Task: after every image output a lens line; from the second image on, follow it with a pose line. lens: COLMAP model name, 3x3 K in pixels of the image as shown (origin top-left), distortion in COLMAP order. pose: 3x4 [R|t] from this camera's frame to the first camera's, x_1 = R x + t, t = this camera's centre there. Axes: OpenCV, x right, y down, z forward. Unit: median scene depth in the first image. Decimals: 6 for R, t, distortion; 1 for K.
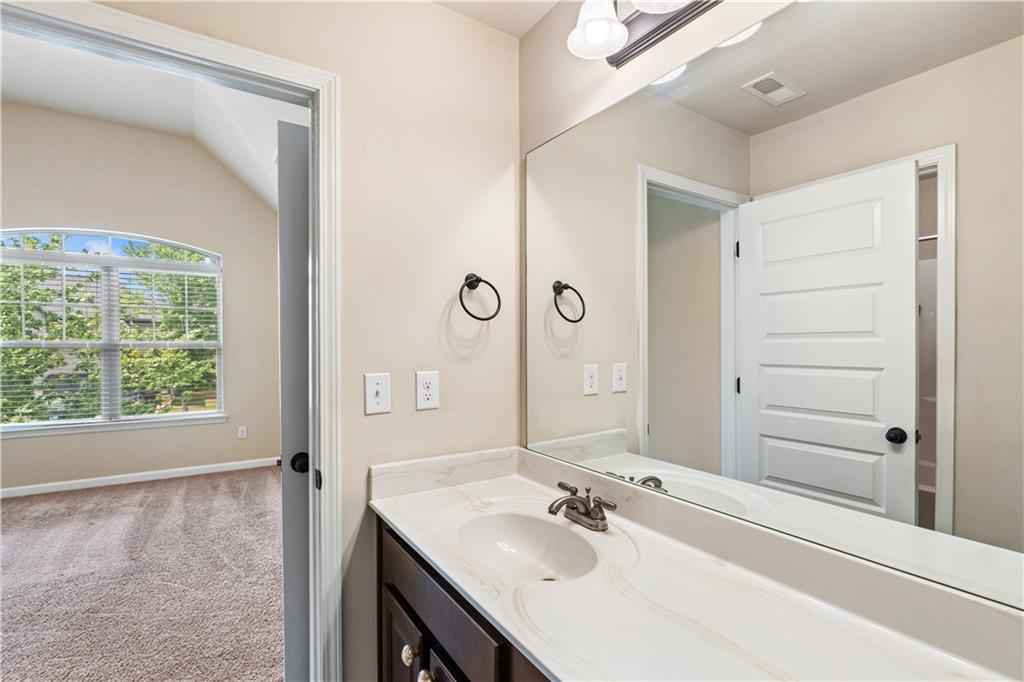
lens RADIAL K [[469.2, 0, 509.8], [0, 469.2, 346.5], [0, 0, 1]] dist [-0.012213, 0.001961]
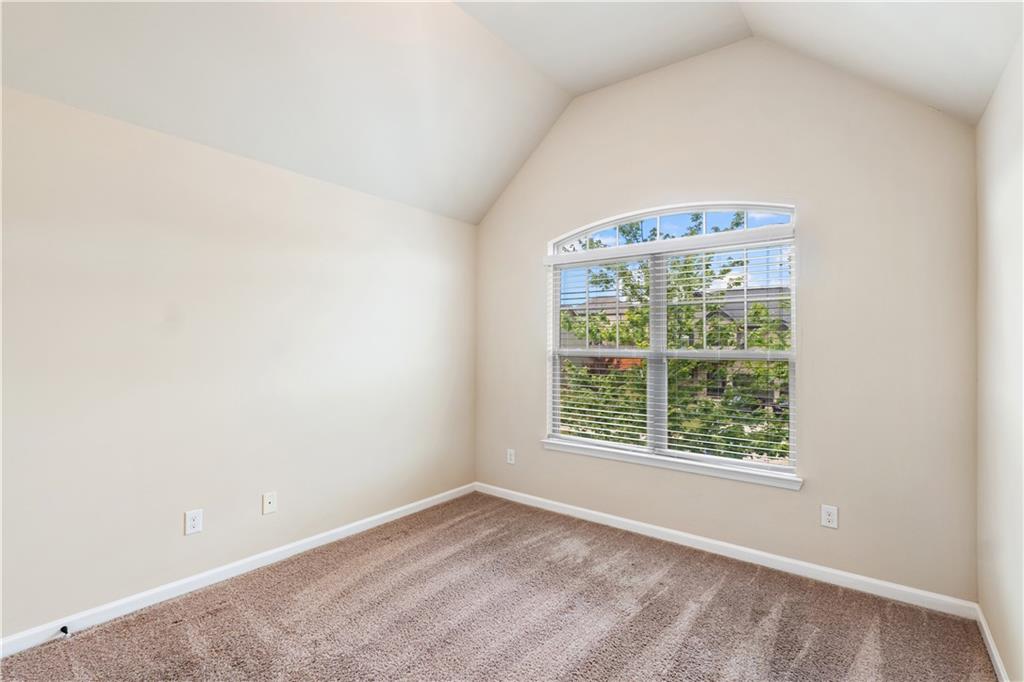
lens RADIAL K [[469.2, 0, 518.4], [0, 469.2, 345.2], [0, 0, 1]] dist [-0.012213, 0.001961]
pose [[0.326590, -0.008918, -0.945124, -0.211287], [-0.011217, 0.999848, -0.013311, -0.007424], [0.945100, 0.014948, 0.326440, 0.580977]]
